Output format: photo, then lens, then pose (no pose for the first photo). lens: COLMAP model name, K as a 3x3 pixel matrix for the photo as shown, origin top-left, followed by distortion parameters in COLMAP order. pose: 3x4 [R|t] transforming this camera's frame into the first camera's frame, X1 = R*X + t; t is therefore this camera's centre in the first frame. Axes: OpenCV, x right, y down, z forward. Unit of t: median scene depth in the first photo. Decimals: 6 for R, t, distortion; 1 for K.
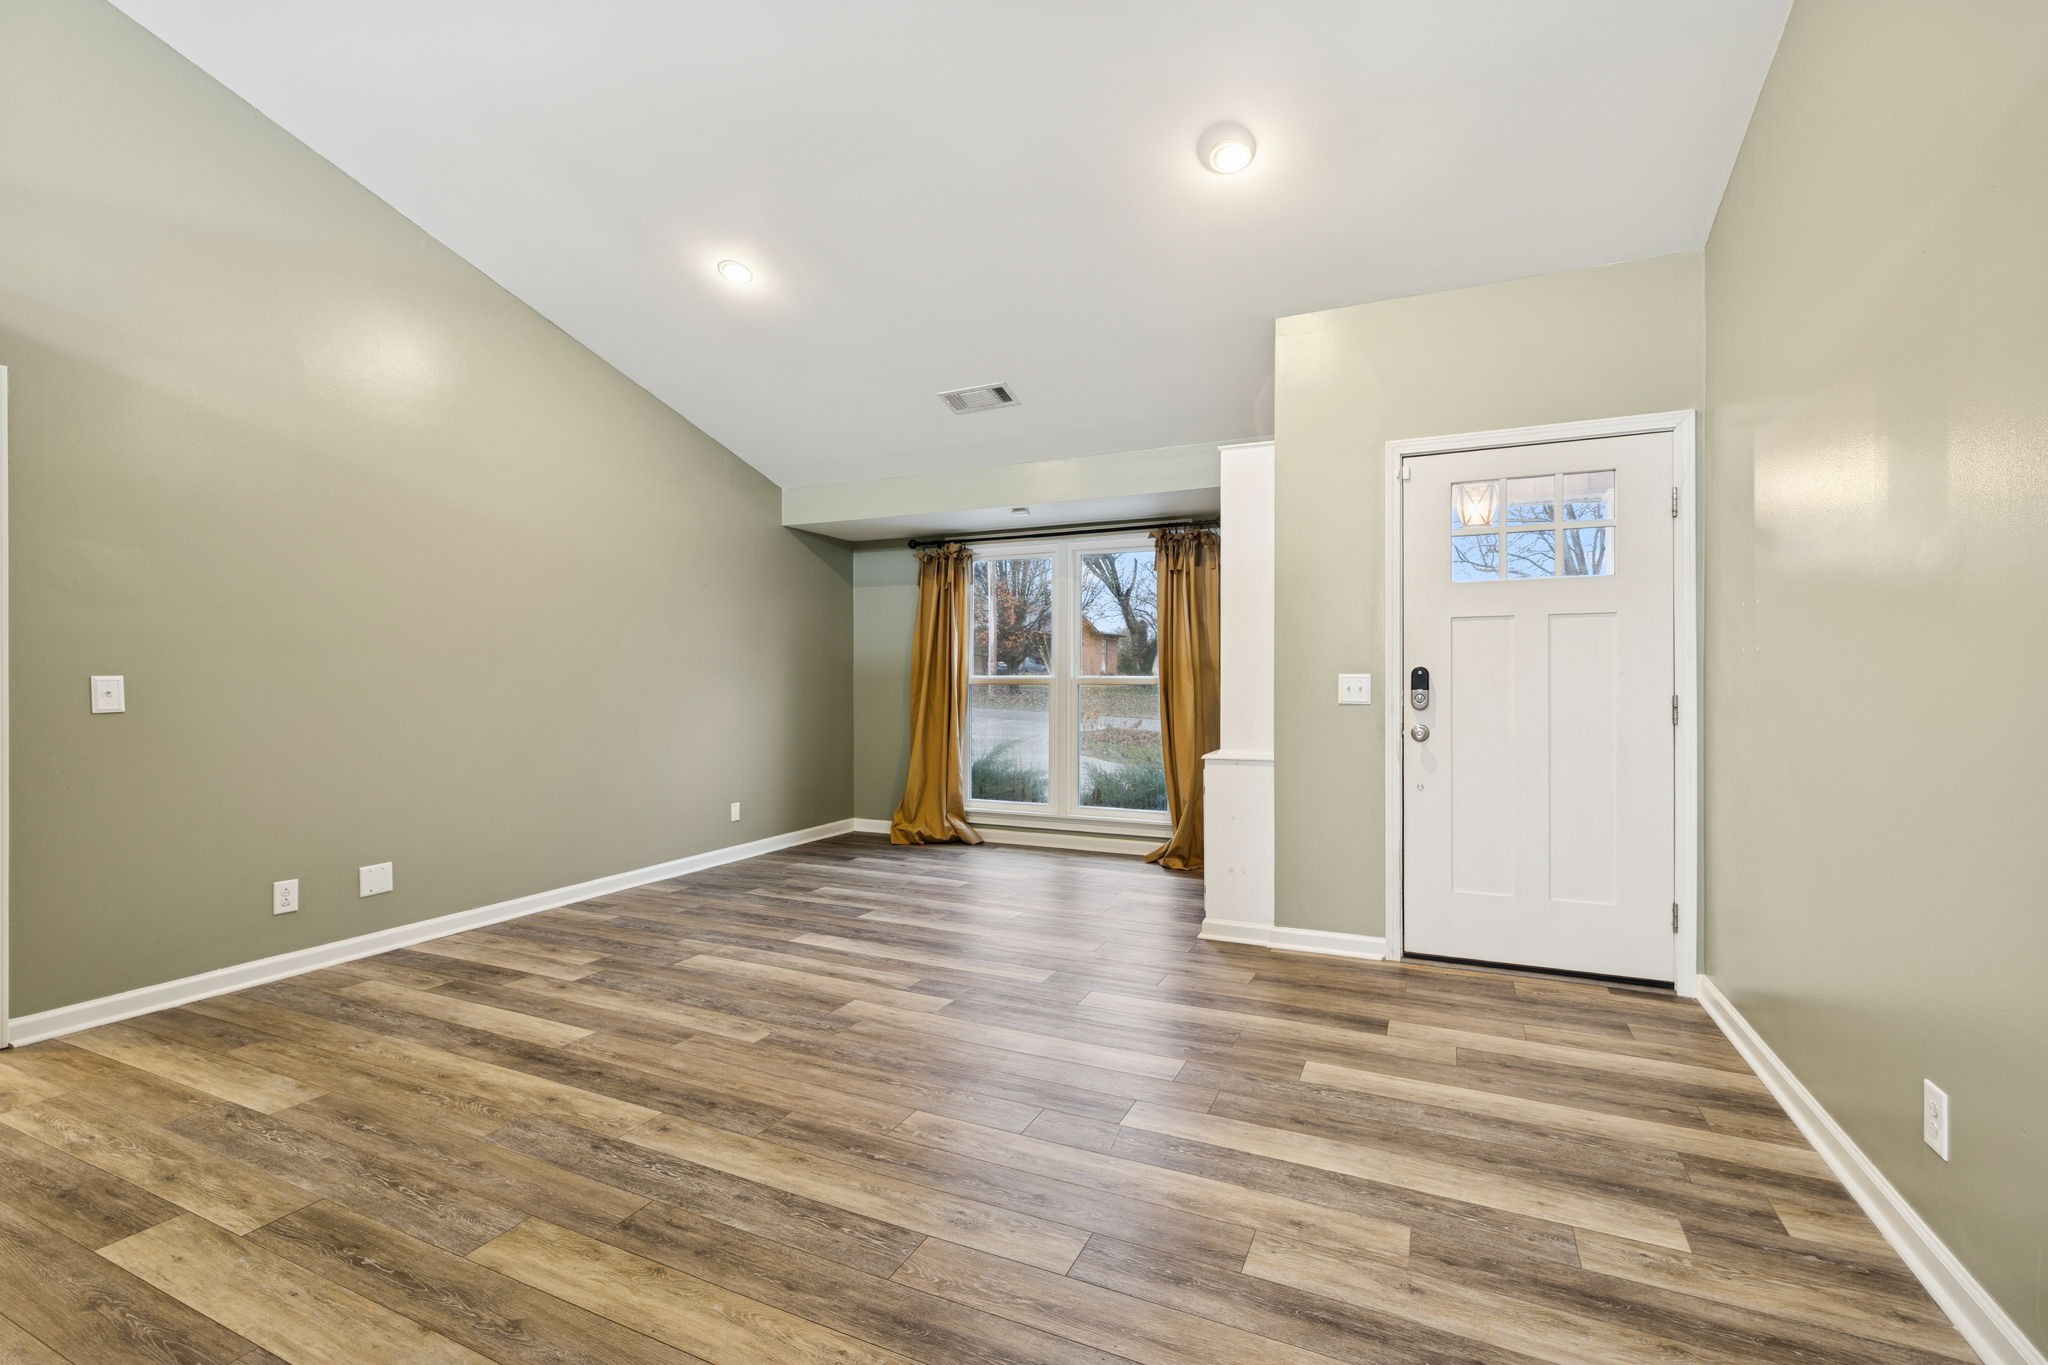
lens RADIAL K [[883.9, 0, 1029.6], [0, 883.9, 672.7], [0, 0, 1]] dist [0.000991, 0.000081]
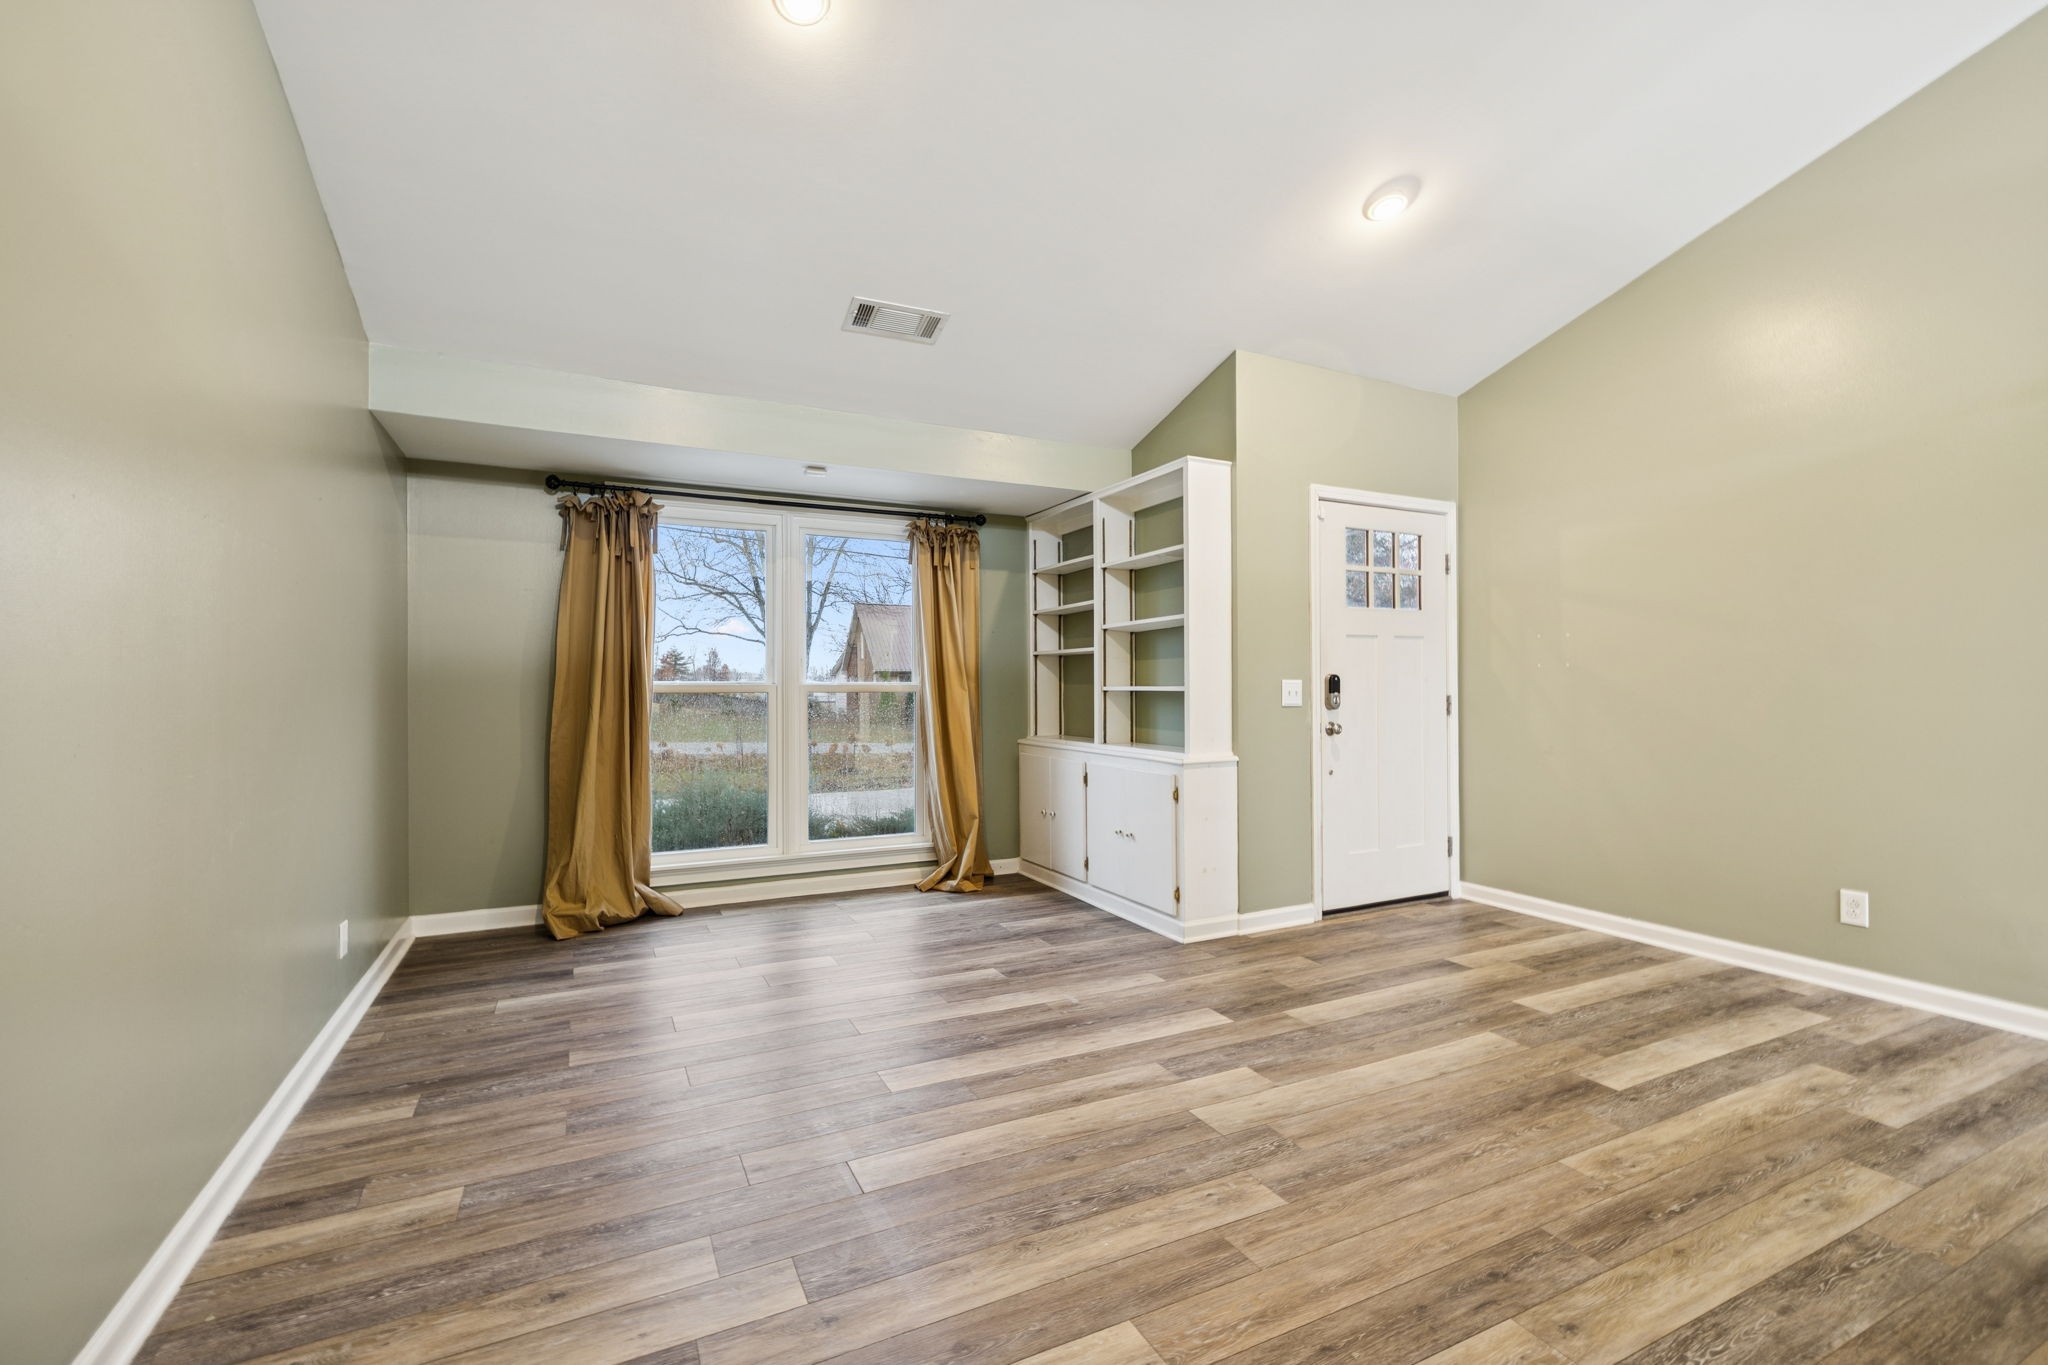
lens RADIAL K [[883.1, 0, 1024.0], [0, 883.1, 682.5], [0, 0, 1]] dist [-0.000899, 0.000201]
pose [[0.628060, 0.002588, 0.778161, -0.822727], [-0.003508, 0.999994, -0.000494, 0.007045], [-0.778157, -0.002419, 0.628065, 0.604604]]
